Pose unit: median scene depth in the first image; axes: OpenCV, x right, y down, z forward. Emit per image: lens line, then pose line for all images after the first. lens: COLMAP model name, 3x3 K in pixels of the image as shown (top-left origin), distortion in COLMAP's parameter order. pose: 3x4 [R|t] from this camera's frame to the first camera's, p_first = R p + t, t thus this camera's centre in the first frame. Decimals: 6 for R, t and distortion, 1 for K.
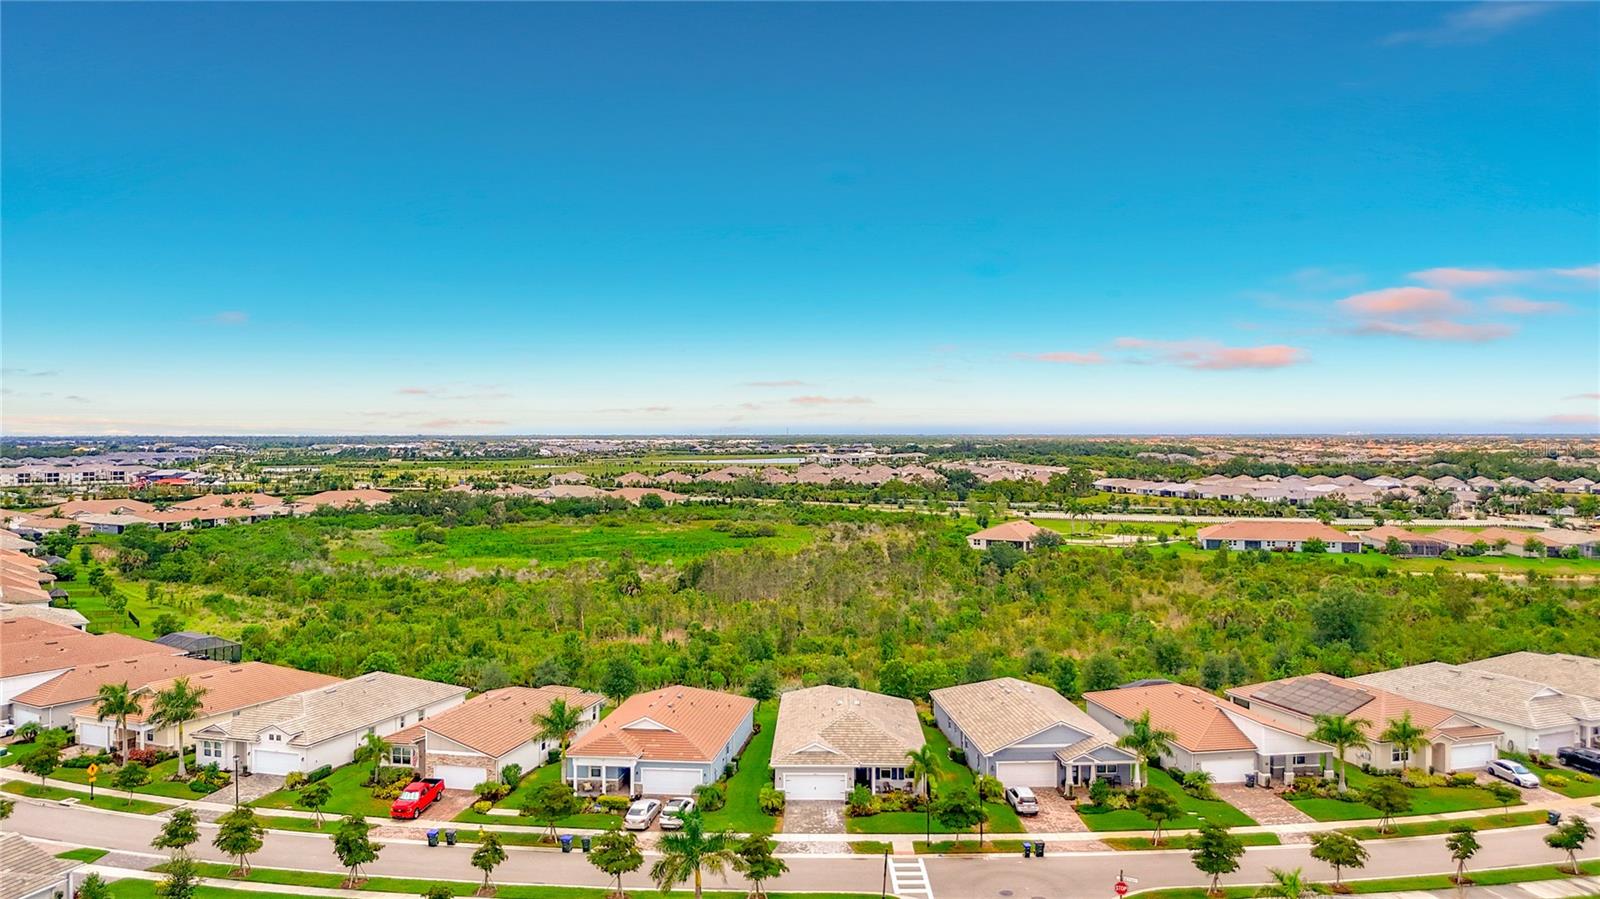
lens RADIAL K [[1182.0, 0, 788.8], [0, 1182.0, 458.4], [0, 0, 1]] dist [0.031435, -0.034144]
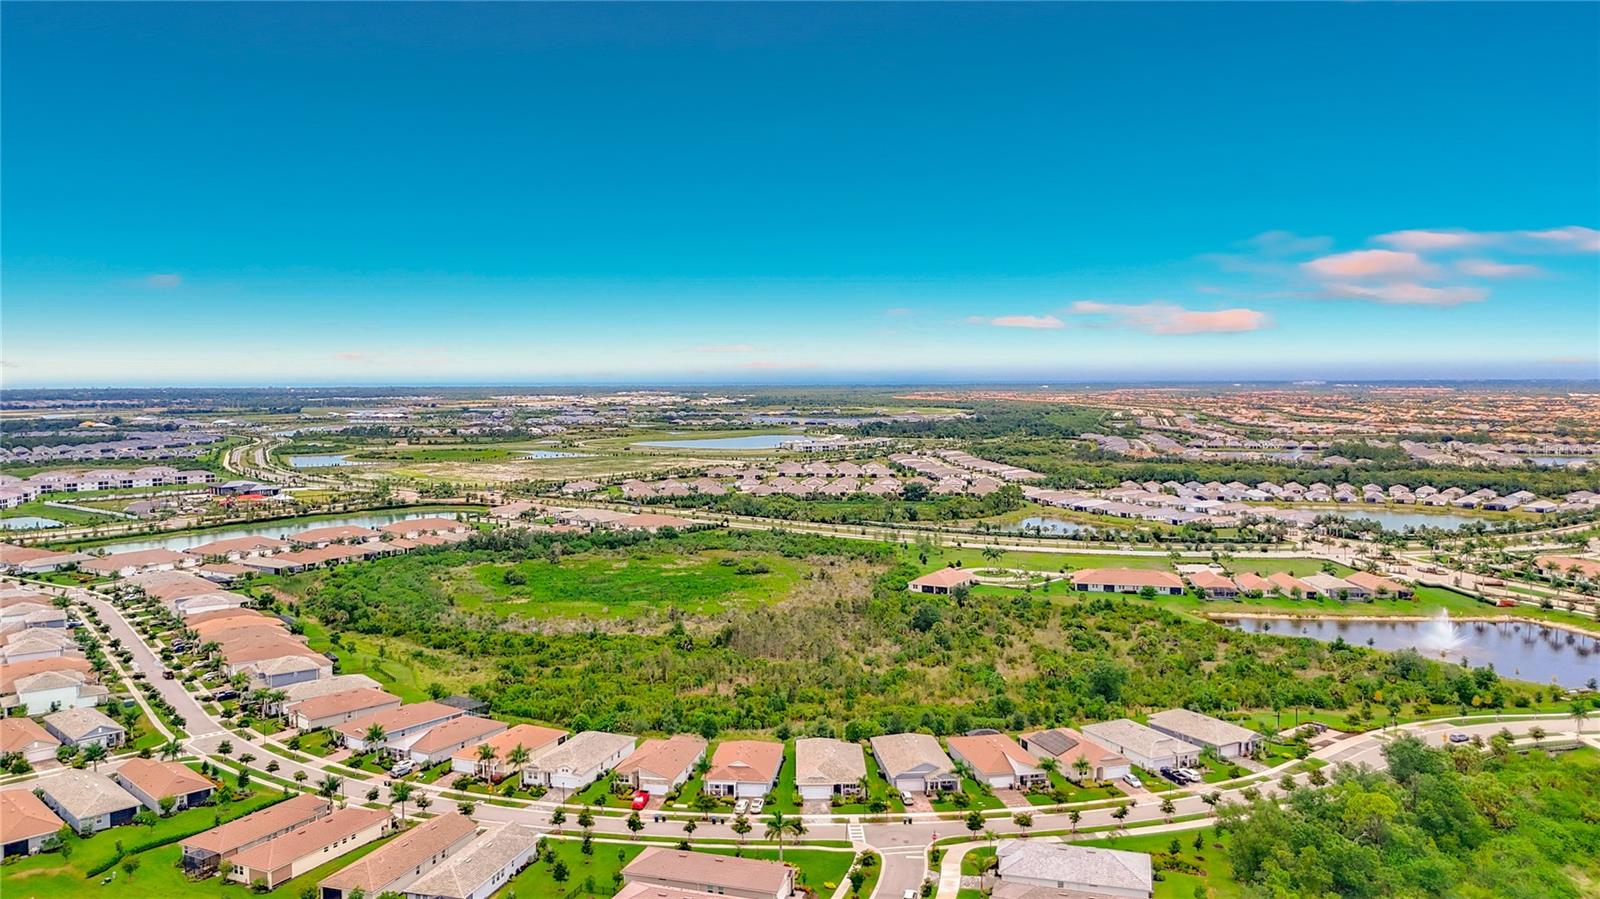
lens RADIAL K [[1182.0, 0, 801.6], [0, 1182.0, 454.3], [0, 0, 1]] dist [0.031435, -0.034144]
pose [[0.999284, -0.000618, 0.037842, -0.085047], [-0.001055, 0.999023, 0.044182, -0.438073], [-0.037832, -0.044191, 0.998307, -1.148371]]
